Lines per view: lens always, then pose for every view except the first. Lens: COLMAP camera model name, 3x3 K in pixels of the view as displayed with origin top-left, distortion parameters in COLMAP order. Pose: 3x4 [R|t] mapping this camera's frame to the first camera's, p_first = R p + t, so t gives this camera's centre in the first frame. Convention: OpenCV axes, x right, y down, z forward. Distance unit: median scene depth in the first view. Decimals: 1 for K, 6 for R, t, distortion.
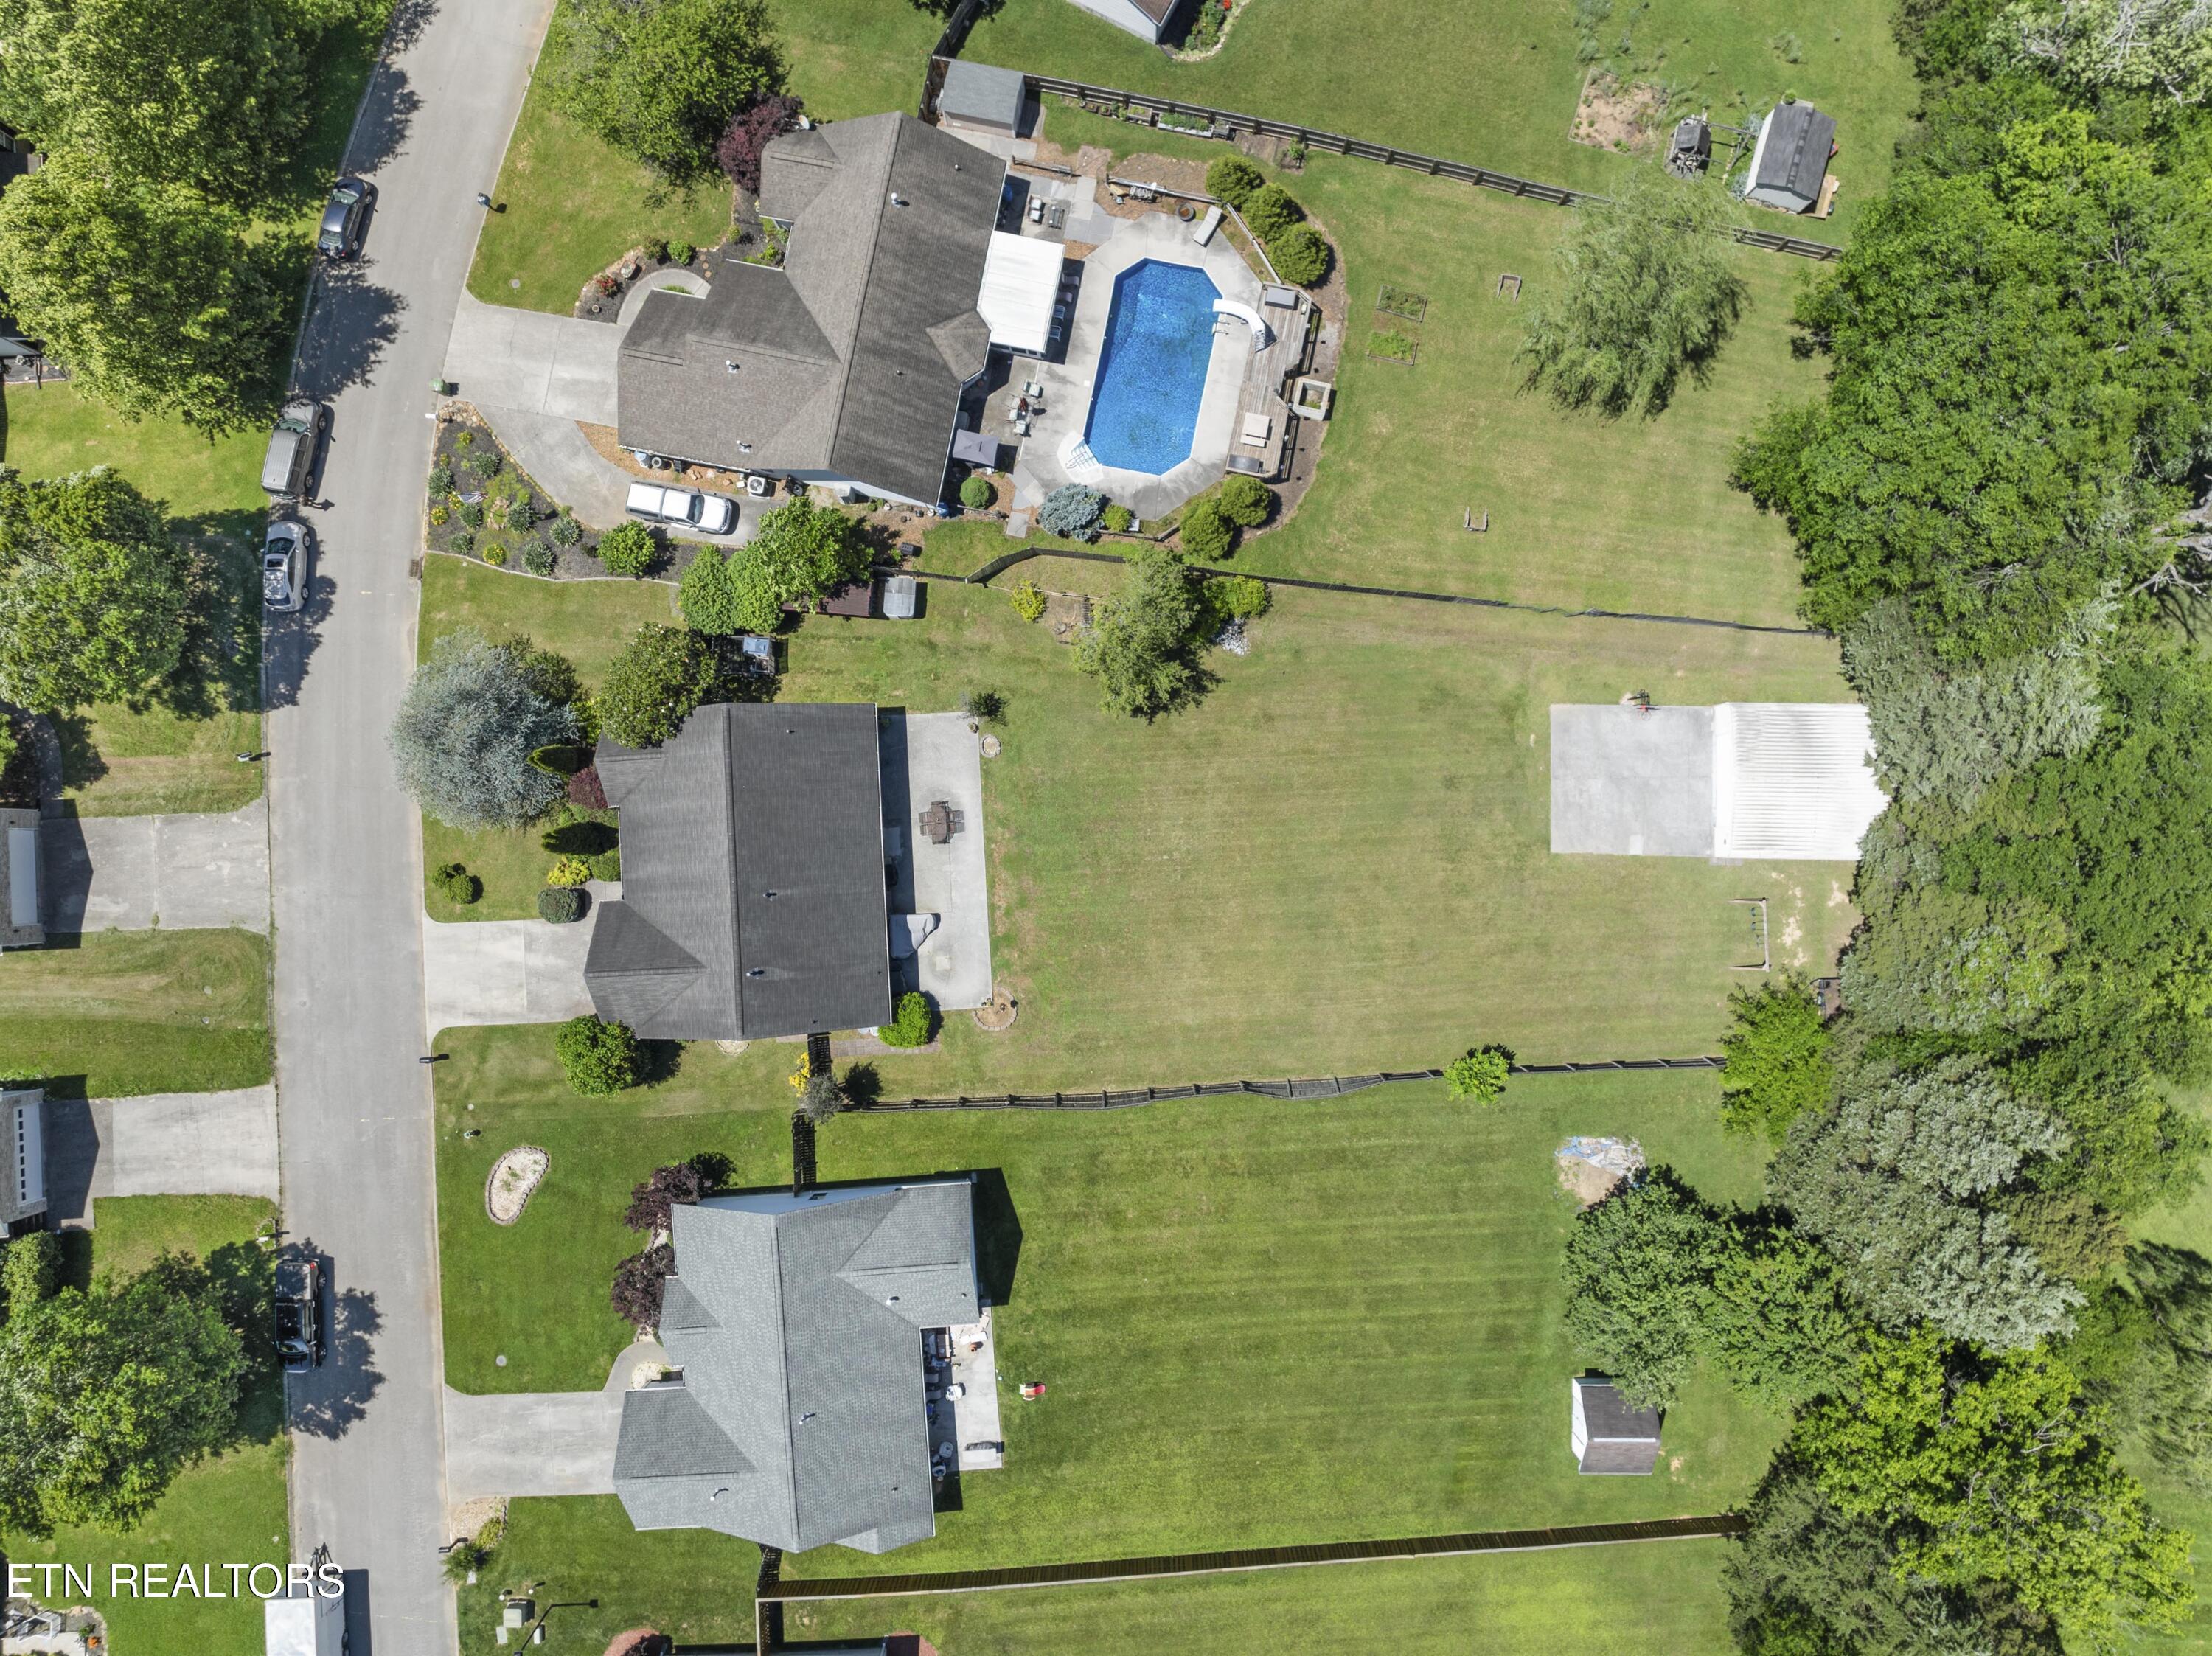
lens RADIAL K [[1557.0, 0, 1111.5], [0, 1557.0, 829.9], [0, 0, 1]] dist [-0.039997, 0.004693]
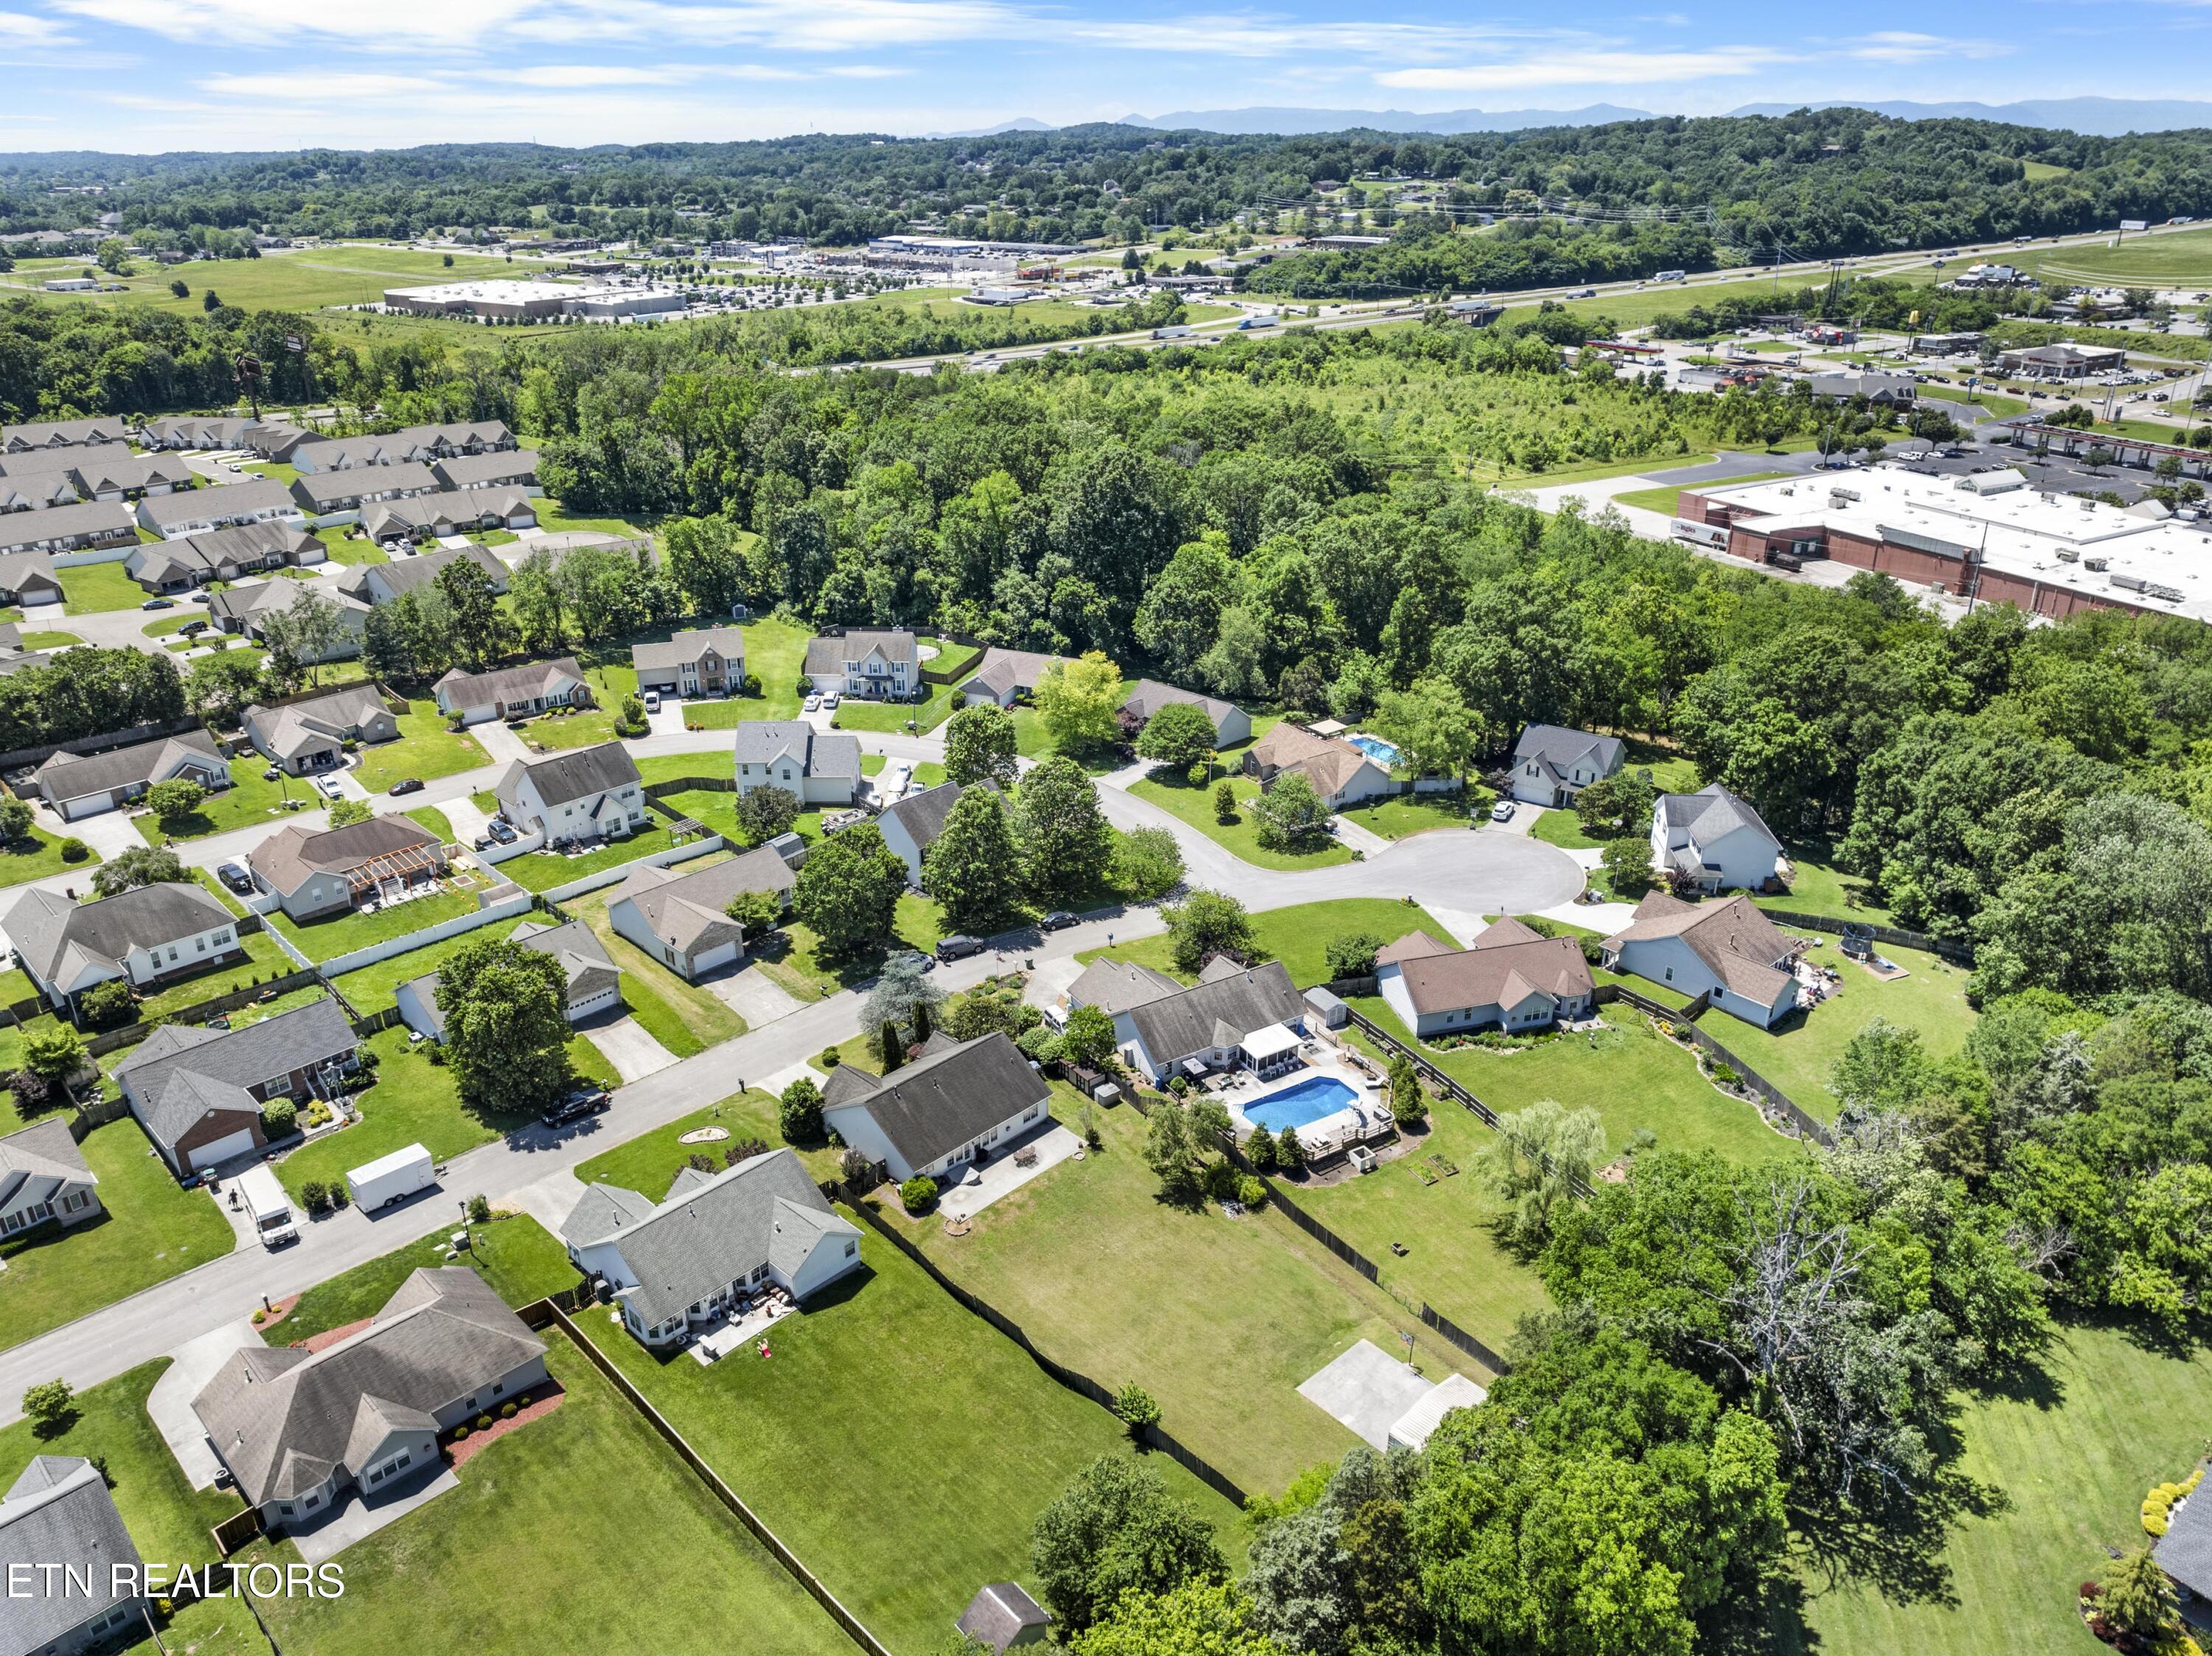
lens RADIAL K [[1557.0, 0, 1111.5], [0, 1557.0, 829.9], [0, 0, 1]] dist [-0.039997, 0.004693]
pose [[0.684558, 0.306035, -0.661606, 0.950276], [-0.728889, 0.299889, -0.615457, 0.849762], [0.010057, 0.903553, 0.428357, -0.037434]]
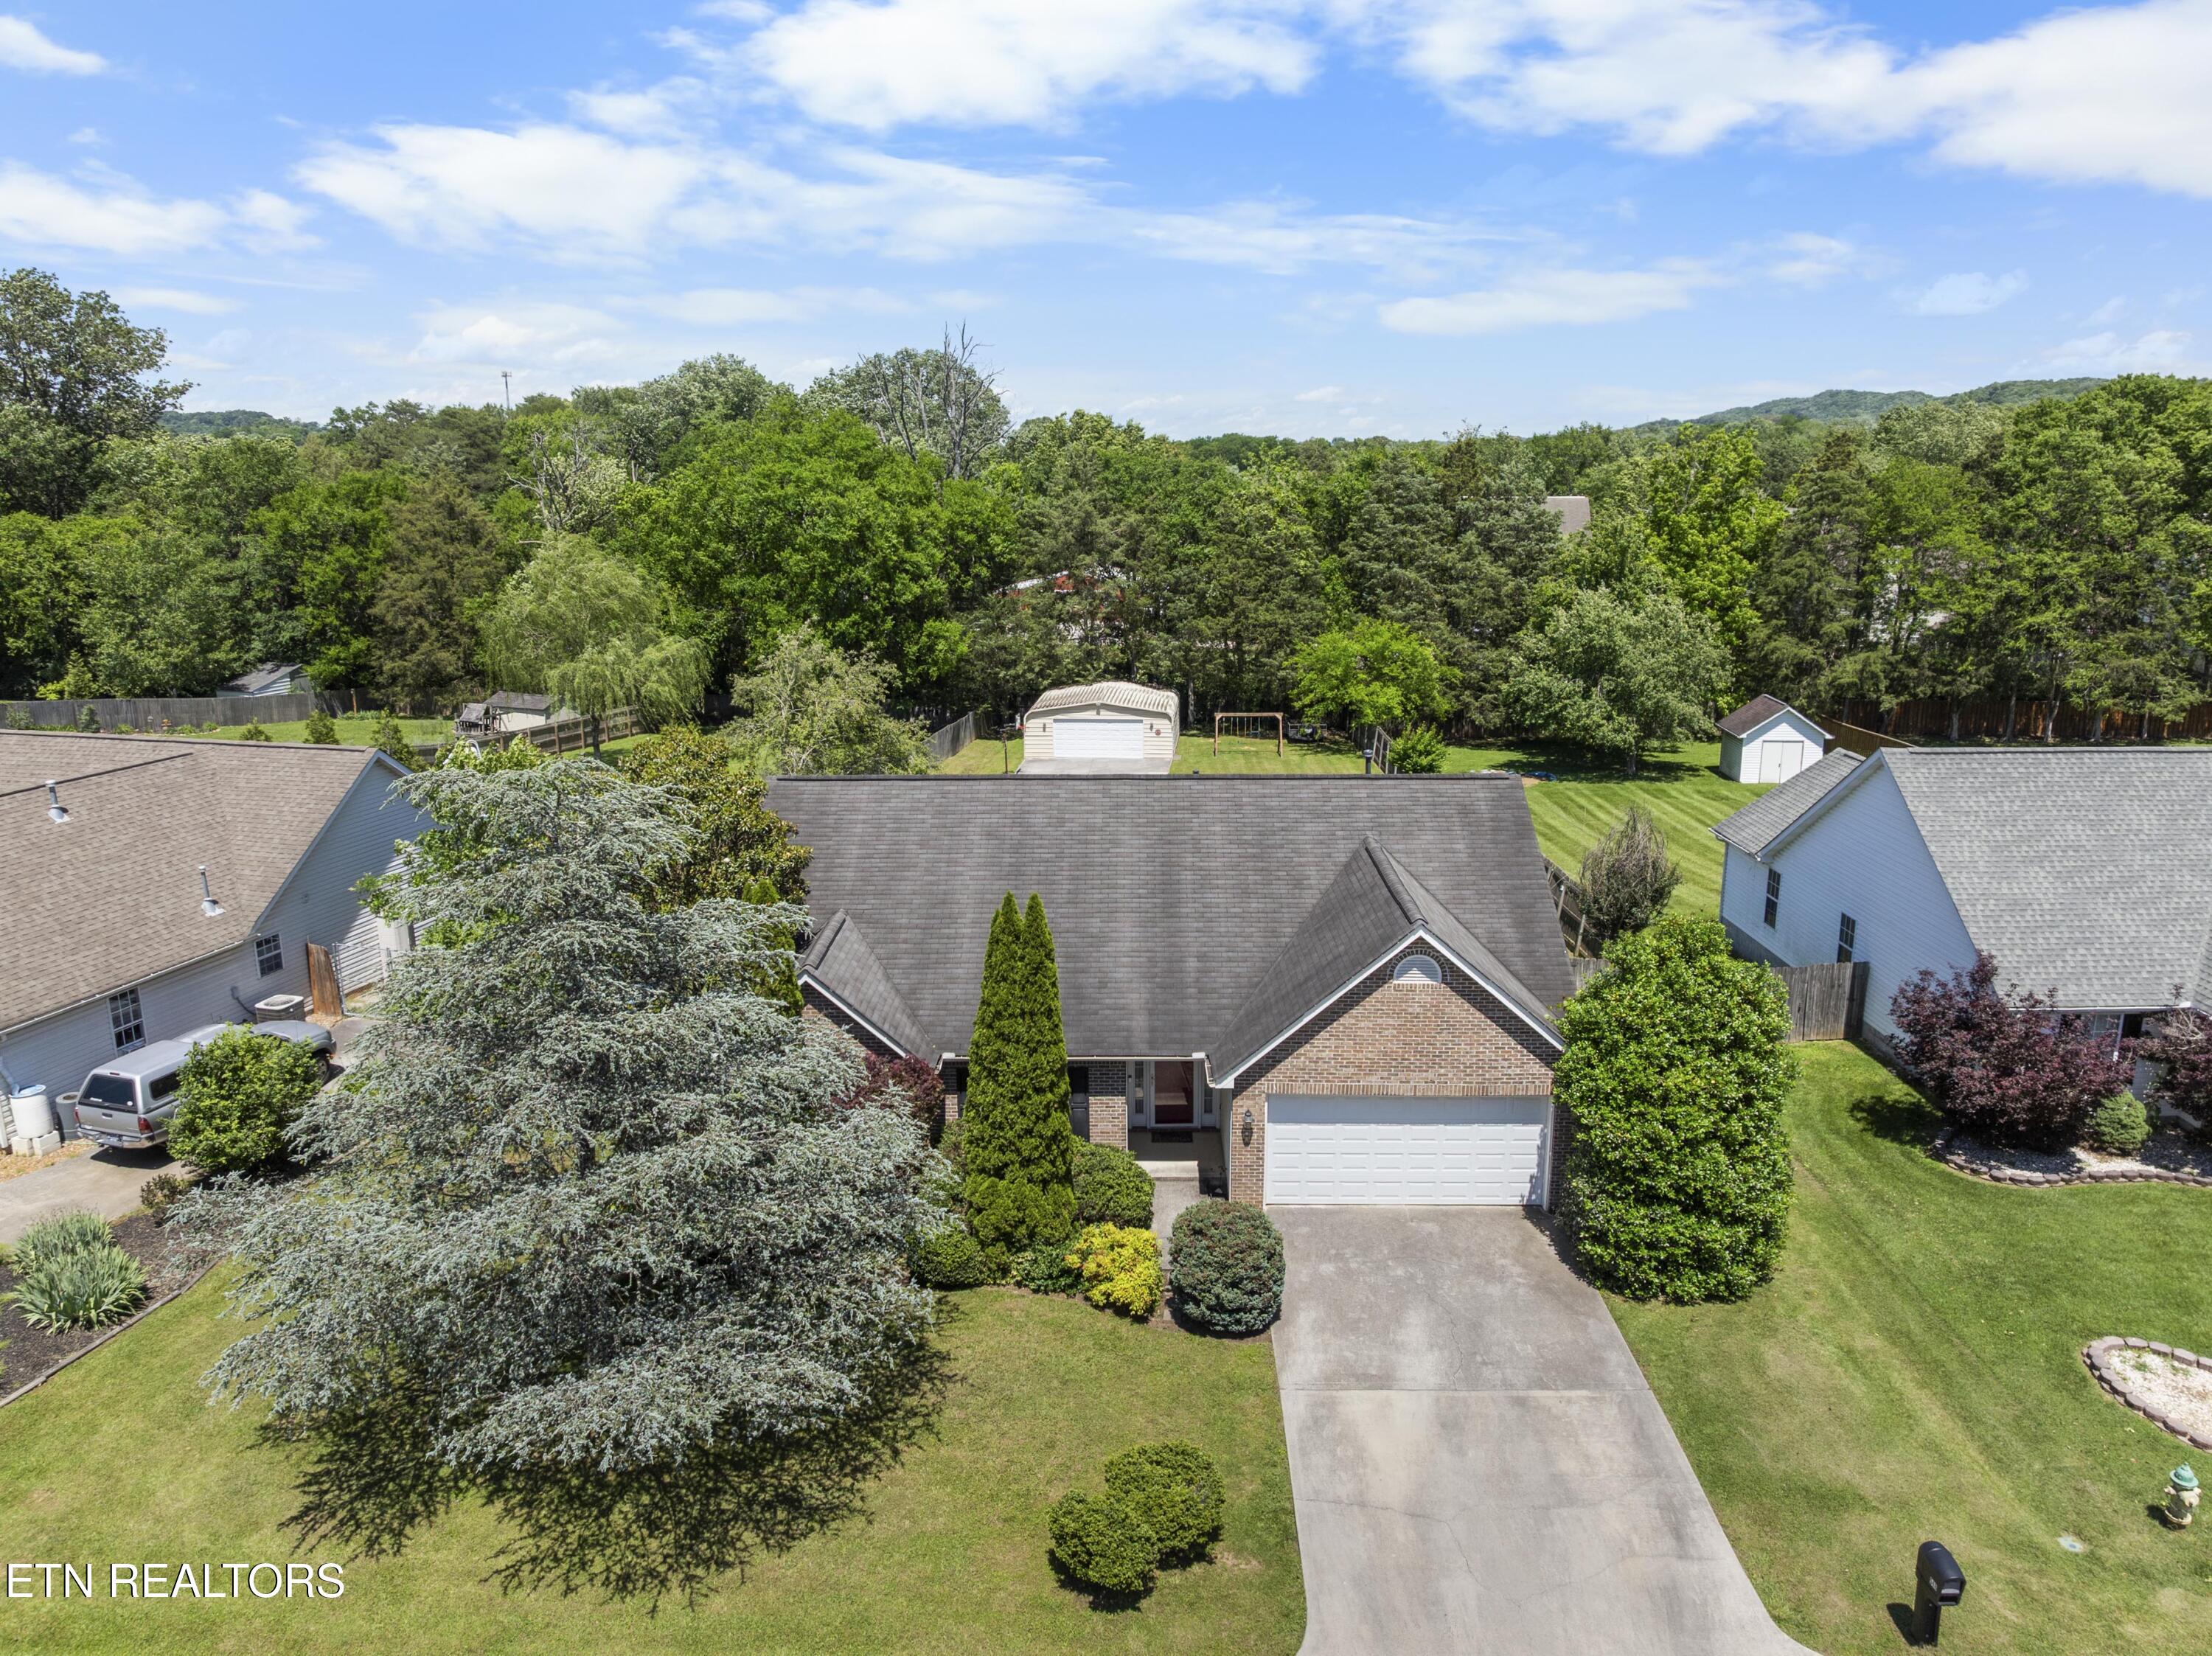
lens RADIAL K [[1557.0, 0, 1111.5], [0, 1557.0, 829.9], [0, 0, 1]] dist [-0.039997, 0.004693]
pose [[0.066263, -0.218847, 0.973507, -0.628397], [0.997646, 0.031816, -0.060754, 0.042106], [-0.017677, 0.975240, 0.220440, 0.841696]]
